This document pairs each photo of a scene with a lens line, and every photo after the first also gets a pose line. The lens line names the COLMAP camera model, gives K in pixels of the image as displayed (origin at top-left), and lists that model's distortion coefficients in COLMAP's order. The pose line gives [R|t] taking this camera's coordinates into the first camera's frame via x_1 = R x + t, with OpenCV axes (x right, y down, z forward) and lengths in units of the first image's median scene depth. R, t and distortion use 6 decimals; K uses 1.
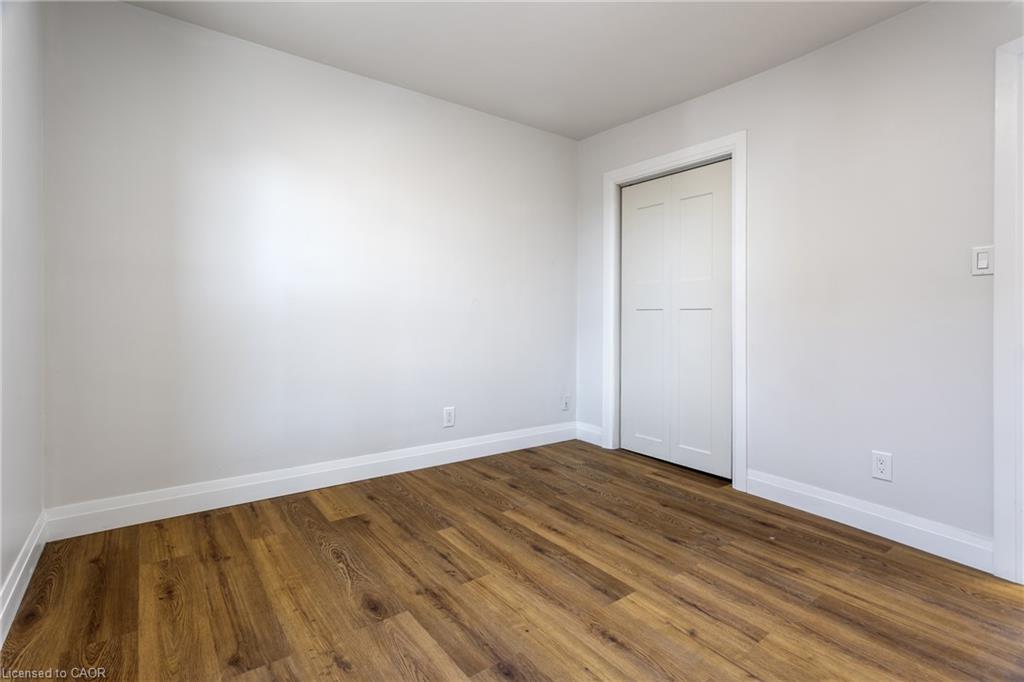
lens RADIAL K [[485.0, 0, 501.2], [0, 485.0, 331.6], [0, 0, 1]] dist [0.001033, 0.002458]
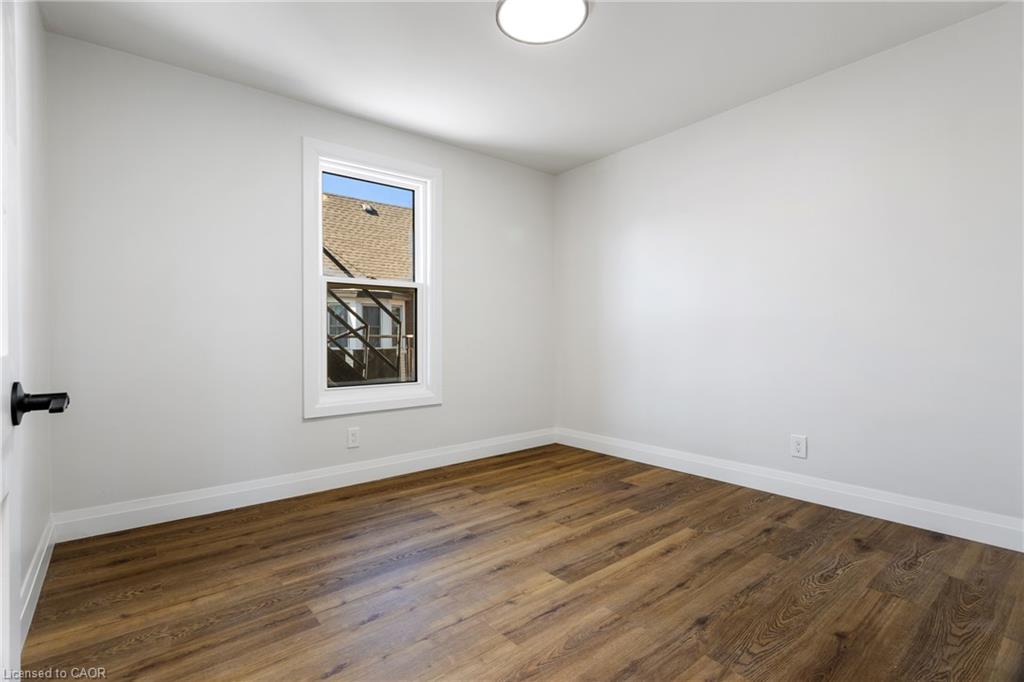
lens RADIAL K [[485.0, 0, 507.6], [0, 485.0, 339.2], [0, 0, 1]] dist [0.001033, 0.002458]
pose [[0.047248, -0.004290, -0.998874, 1.133316], [-0.018662, 0.999812, -0.005176, 0.001663], [0.998709, 0.018886, 0.047159, 0.677640]]
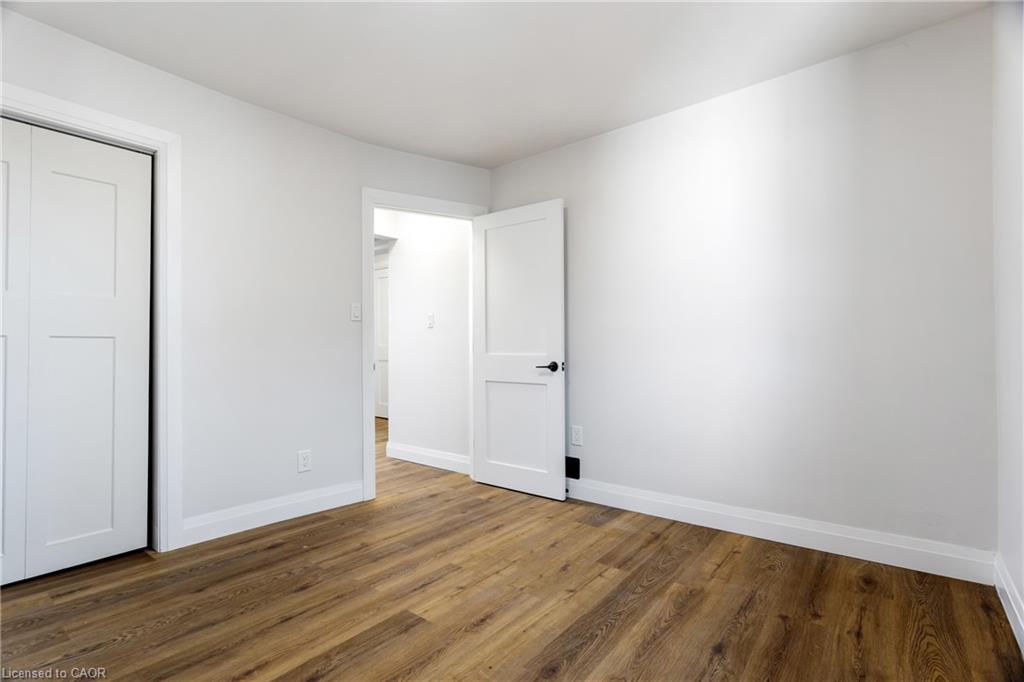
lens RADIAL K [[485.0, 0, 504.7], [0, 485.0, 344.2], [0, 0, 1]] dist [0.001033, 0.002458]
pose [[-0.264803, -0.001167, 0.964302, -0.663137], [0.026538, 0.999612, 0.008498, -0.034862], [-0.963937, 0.027841, -0.264669, 0.890362]]
